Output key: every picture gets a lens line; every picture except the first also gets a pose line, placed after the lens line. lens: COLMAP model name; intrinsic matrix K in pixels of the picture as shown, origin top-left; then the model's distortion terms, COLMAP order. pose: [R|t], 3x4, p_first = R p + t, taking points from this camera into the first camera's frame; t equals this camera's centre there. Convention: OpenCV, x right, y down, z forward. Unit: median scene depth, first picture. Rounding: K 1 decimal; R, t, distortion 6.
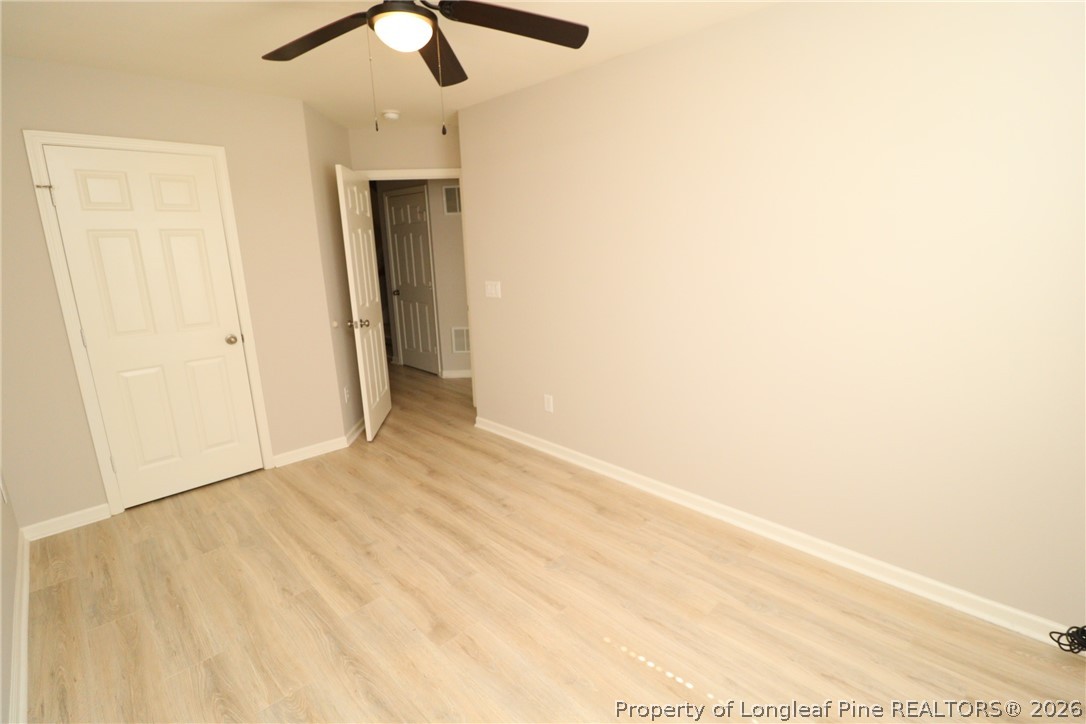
lens RADIAL K [[503.2, 0, 557.4], [0, 503.2, 354.9], [0, 0, 1]] dist [0.000191, -0.013072]
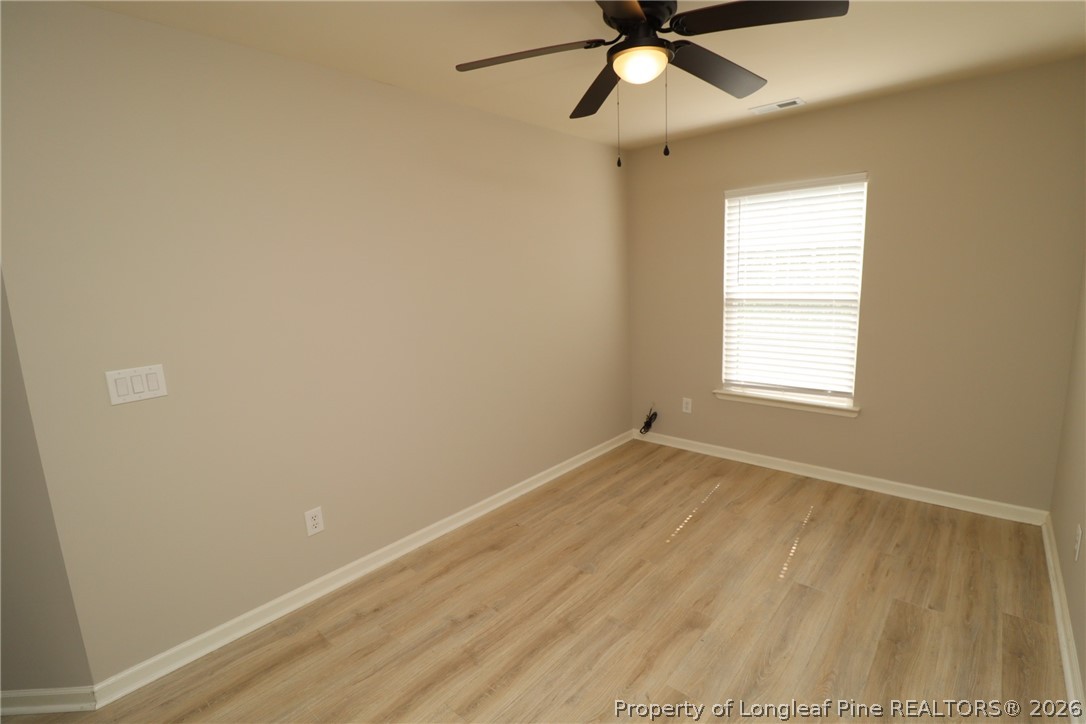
lens RADIAL K [[503.2, 0, 557.4], [0, 503.2, 354.9], [0, 0, 1]] dist [0.000191, -0.013072]
pose [[-0.057837, -0.138821, 0.988627, -1.038676], [0.260170, 0.953970, 0.149175, -0.203978], [-0.963829, 0.265839, -0.019058, 0.997301]]
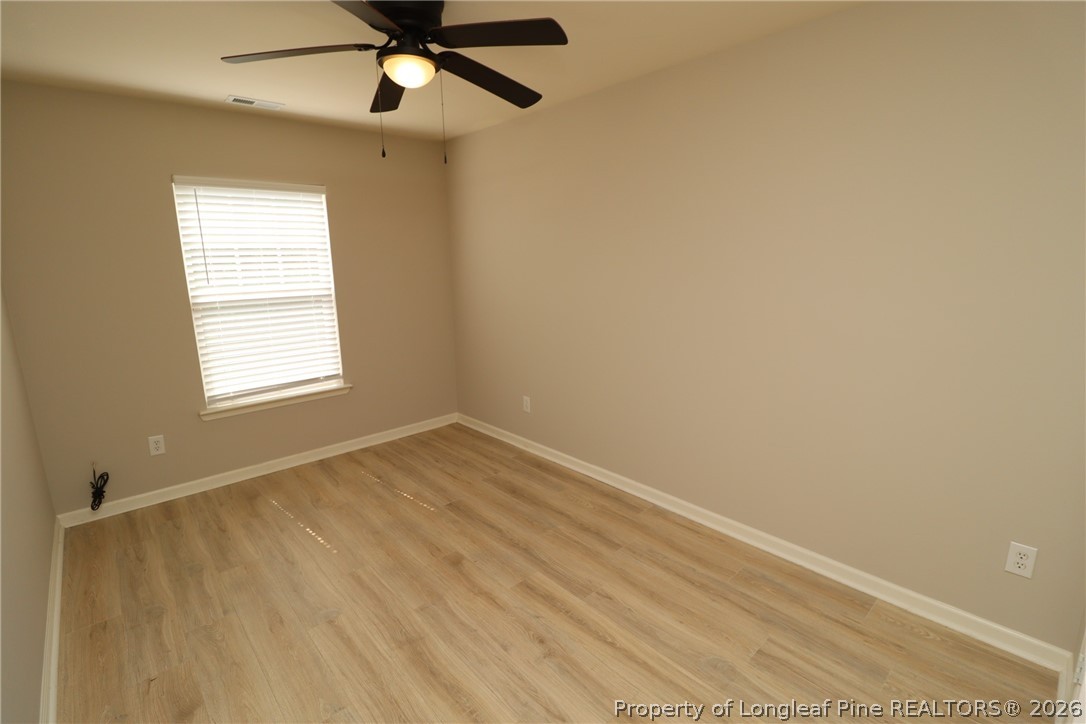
lens RADIAL K [[503.2, 0, 557.4], [0, 503.2, 354.9], [0, 0, 1]] dist [0.000191, -0.013072]
pose [[-0.998047, 0.031138, 0.054160, -0.500065], [0.050510, 0.912362, 0.406256, -0.374881], [-0.036763, 0.408198, -0.912153, 1.680248]]
